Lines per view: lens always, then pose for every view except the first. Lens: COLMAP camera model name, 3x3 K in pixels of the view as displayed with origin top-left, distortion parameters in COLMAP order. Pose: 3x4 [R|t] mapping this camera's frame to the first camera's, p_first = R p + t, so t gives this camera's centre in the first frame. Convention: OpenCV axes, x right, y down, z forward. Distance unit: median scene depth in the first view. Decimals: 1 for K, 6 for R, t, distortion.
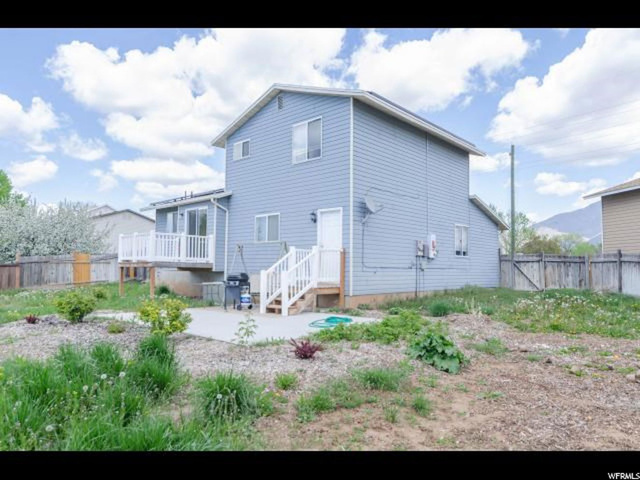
lens RADIAL K [[446.8, 0, 320.0], [0, 446.8, 240.0], [0, 0, 1]] dist [-0.002687, -0.003211]
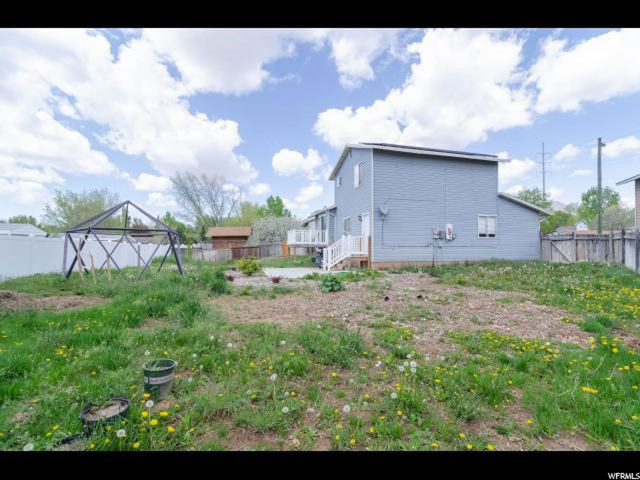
lens RADIAL K [[310.3, 0, 322.3], [0, 310.3, 242.9], [0, 0, 1]] dist [-0.001723, -0.000763]
pose [[0.855350, -0.016879, -0.517776, 0.374710], [0.040574, 0.998582, 0.034473, -0.001691], [0.516460, -0.050495, 0.854822, -0.107688]]
